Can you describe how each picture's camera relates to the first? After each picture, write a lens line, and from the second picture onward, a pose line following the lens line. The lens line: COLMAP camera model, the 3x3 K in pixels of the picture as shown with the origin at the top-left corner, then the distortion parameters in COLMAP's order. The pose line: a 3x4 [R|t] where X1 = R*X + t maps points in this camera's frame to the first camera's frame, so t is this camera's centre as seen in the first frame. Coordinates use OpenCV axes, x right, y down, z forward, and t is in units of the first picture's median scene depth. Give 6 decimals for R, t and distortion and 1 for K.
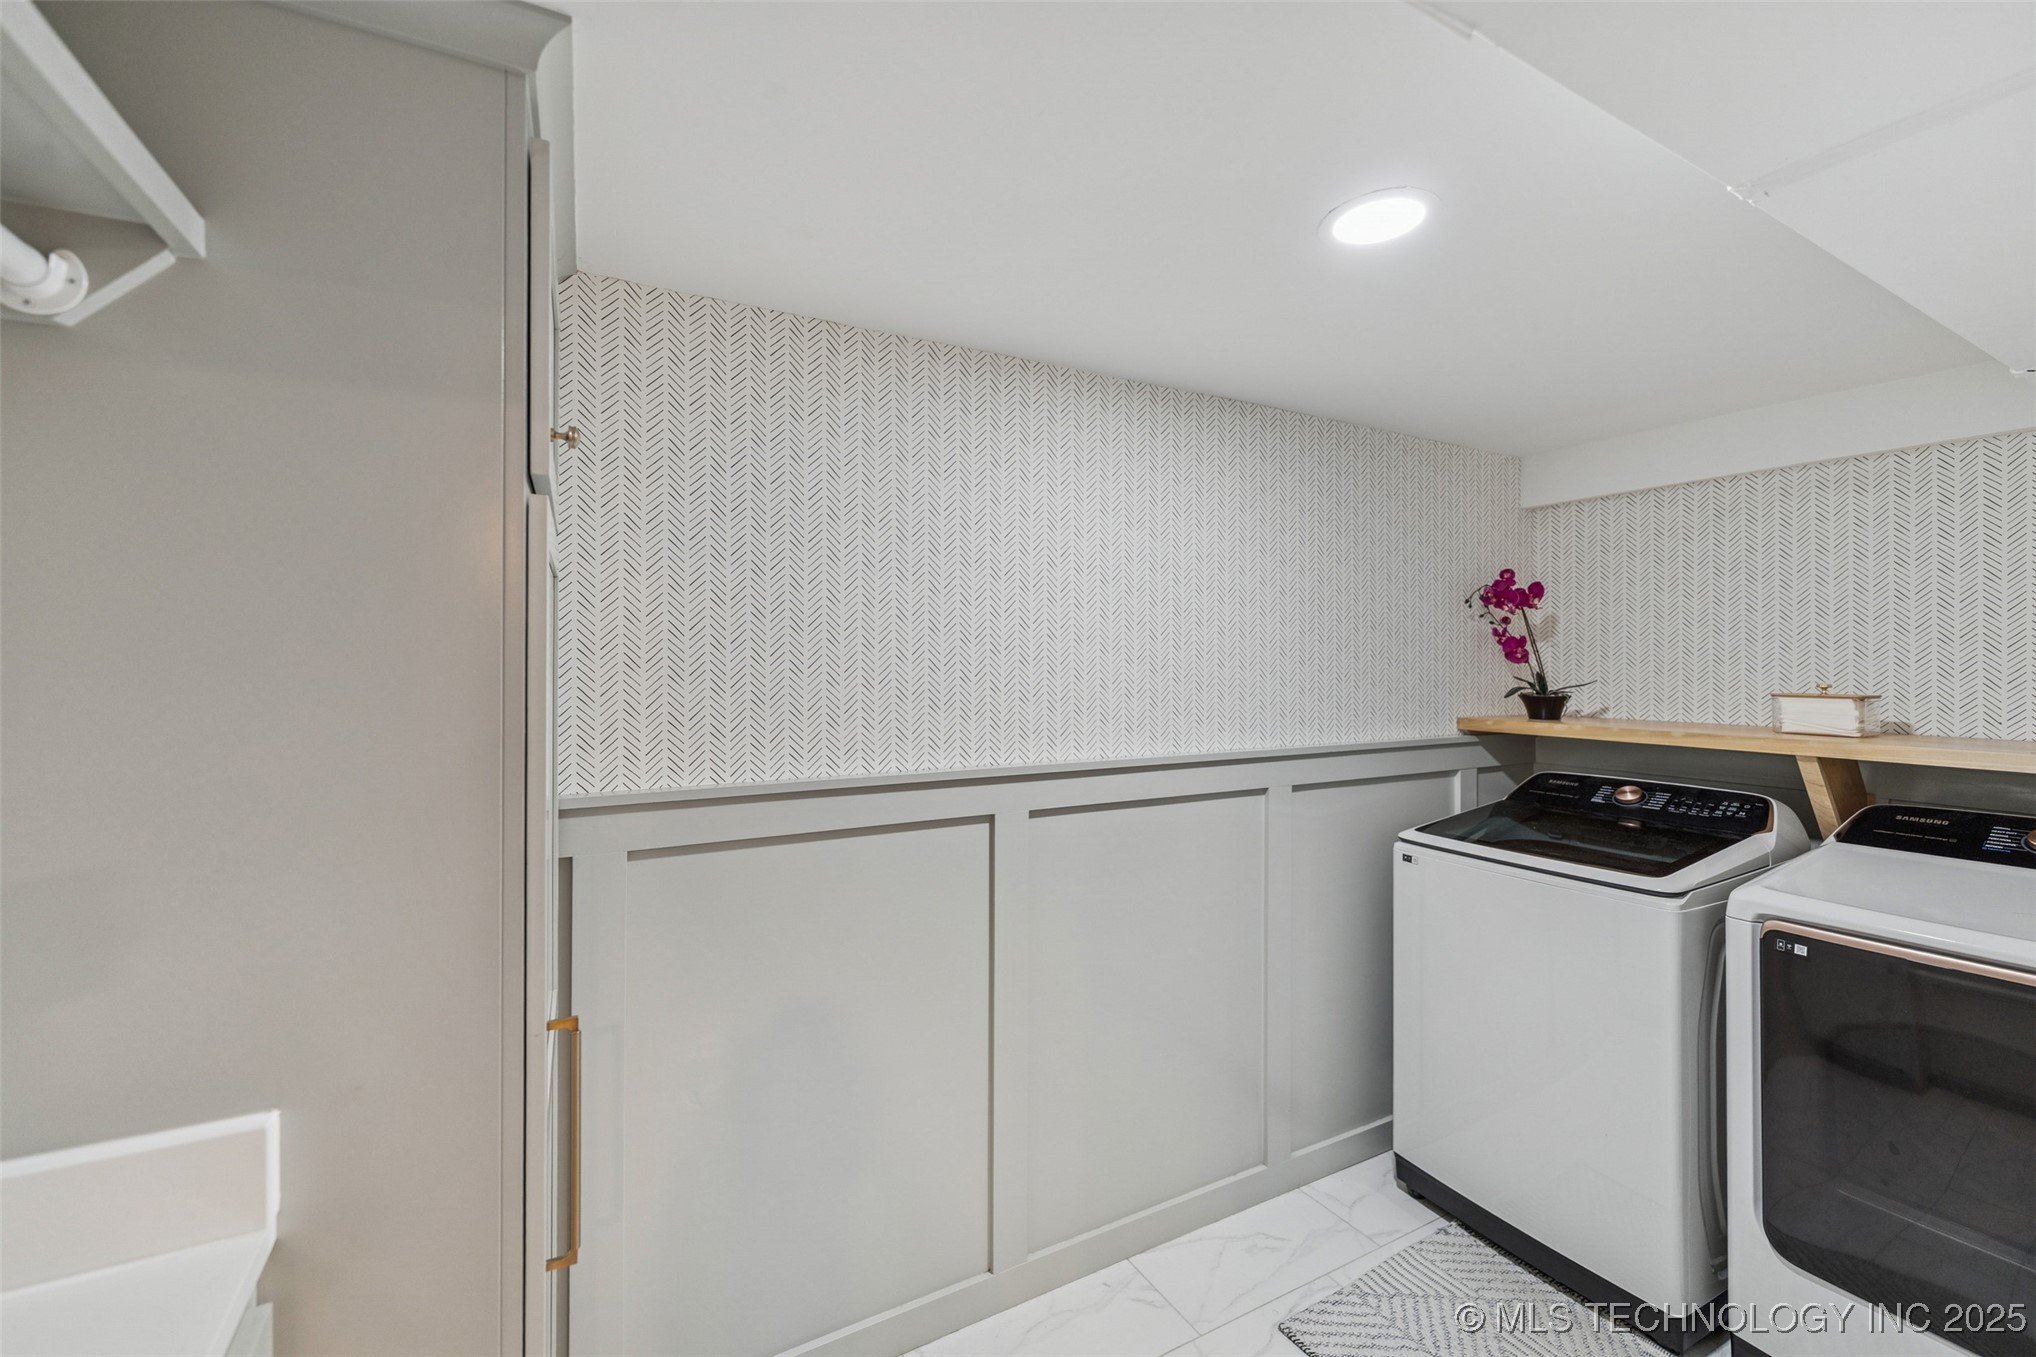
lens RADIAL K [[815.4, 0, 1014.2], [0, 815.4, 669.2], [0, 0, 1]] dist [-0.000754, -0.002320]
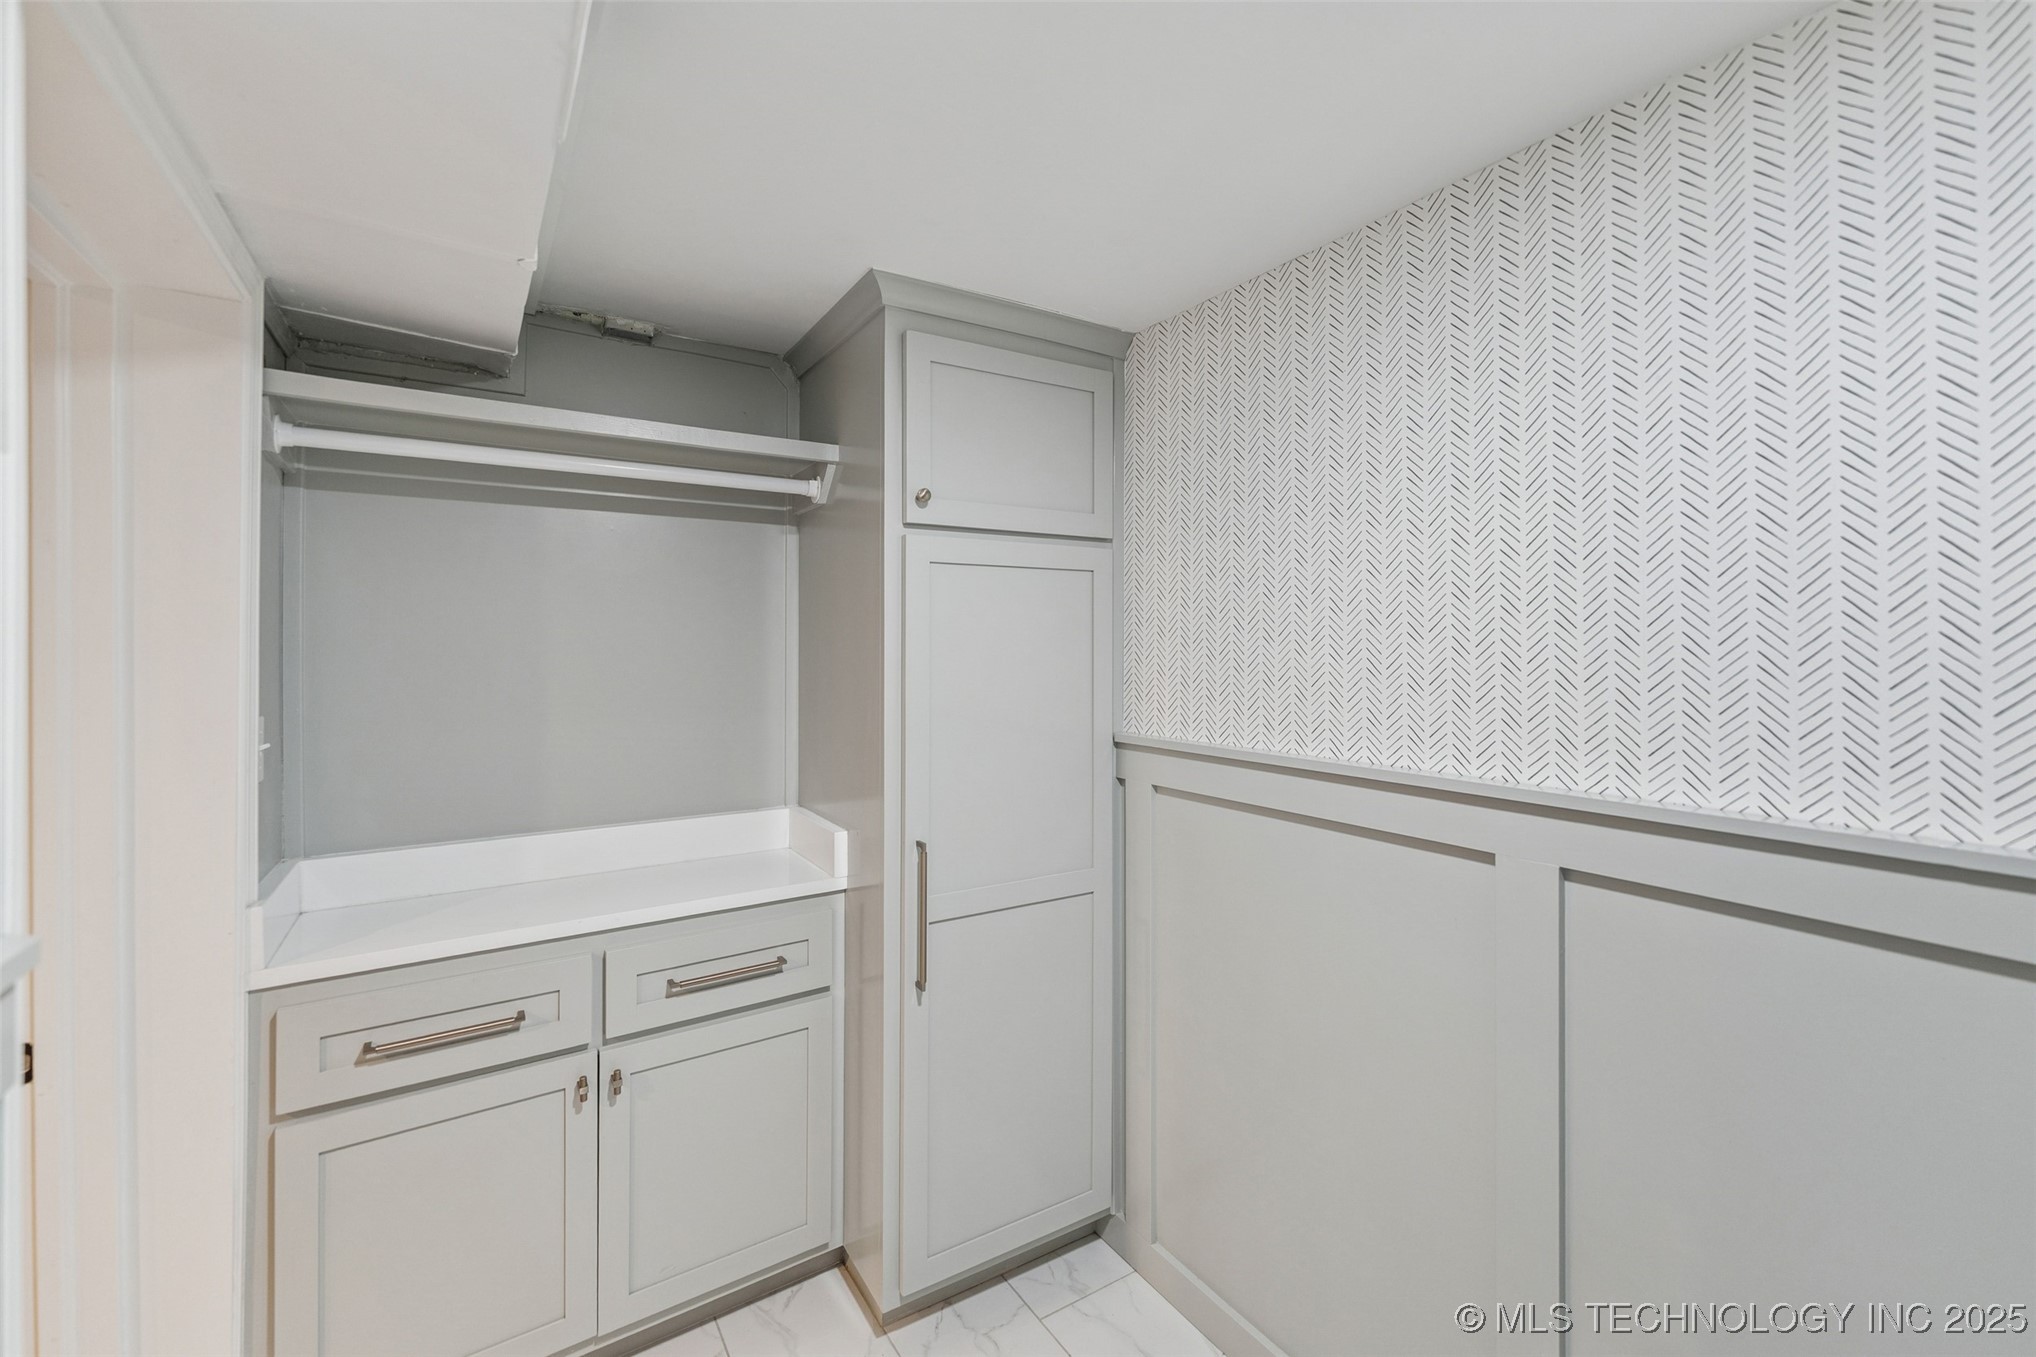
lens RADIAL K [[815.4, 0, 984.4], [0, 815.4, 642.0], [0, 0, 1]] dist [-0.000754, -0.002320]
pose [[0.073518, 0.000579, -0.997294, 0.629531], [-0.001166, 0.999999, 0.000495, 0.005209], [0.997293, 0.001127, 0.073518, 0.554273]]
